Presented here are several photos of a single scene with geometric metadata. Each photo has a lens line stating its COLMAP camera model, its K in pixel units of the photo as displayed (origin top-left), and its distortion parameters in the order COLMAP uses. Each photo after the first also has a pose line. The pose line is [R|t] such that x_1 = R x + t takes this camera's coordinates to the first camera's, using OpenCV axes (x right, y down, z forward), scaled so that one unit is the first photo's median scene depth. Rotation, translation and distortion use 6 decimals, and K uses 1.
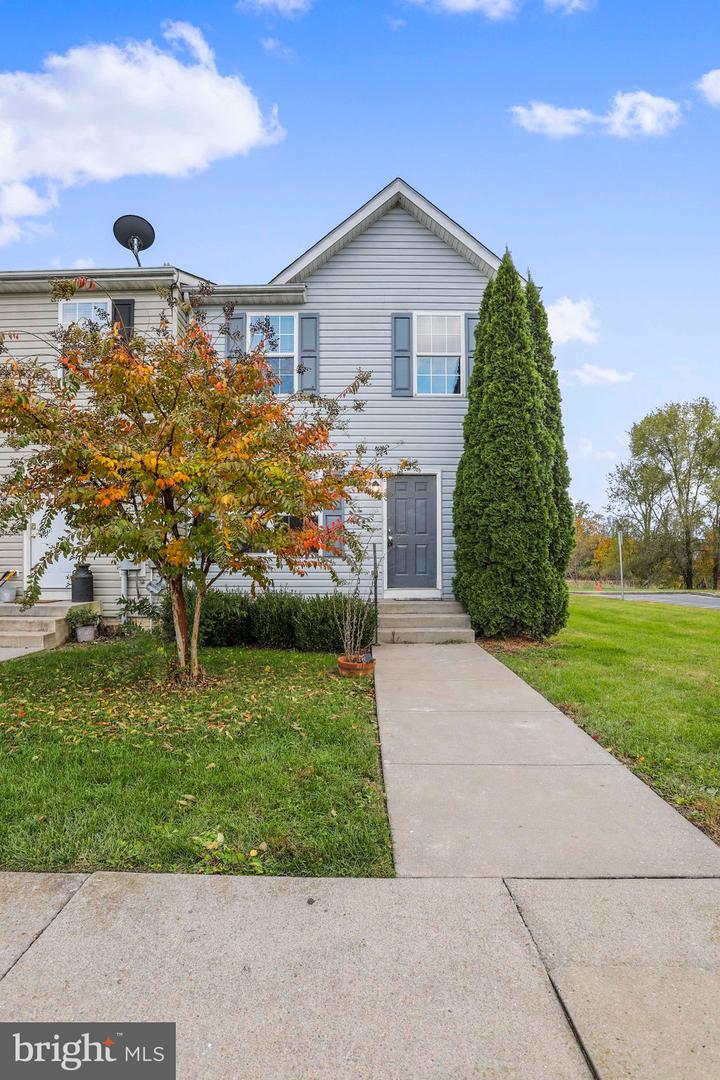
lens RADIAL K [[538.0, 0, 359.9], [0, 538.0, 557.0], [0, 0, 1]] dist [-0.048990, 0.000099]
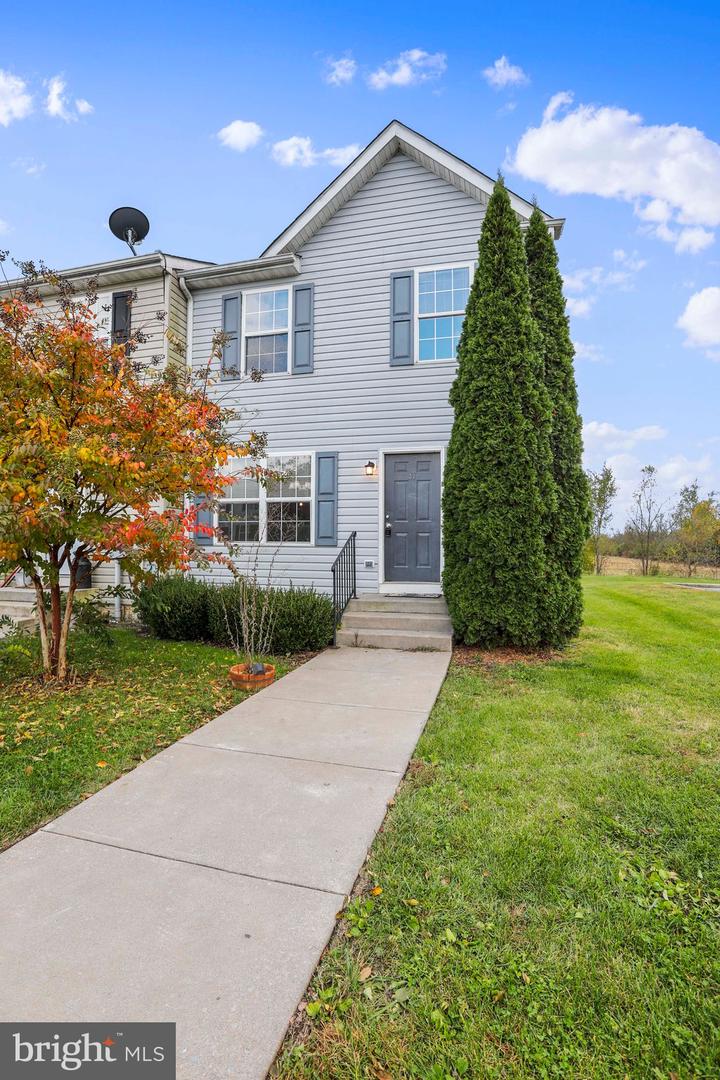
lens RADIAL K [[529.3, 0, 360.0], [0, 529.3, 540.0], [0, 0, 1]] dist [-0.061300, 0.022082]
pose [[0.967035, 0.003771, -0.254616, 0.257297], [-0.004523, 0.999987, -0.002369, -0.009740], [0.254604, 0.003442, 0.967039, 0.157208]]
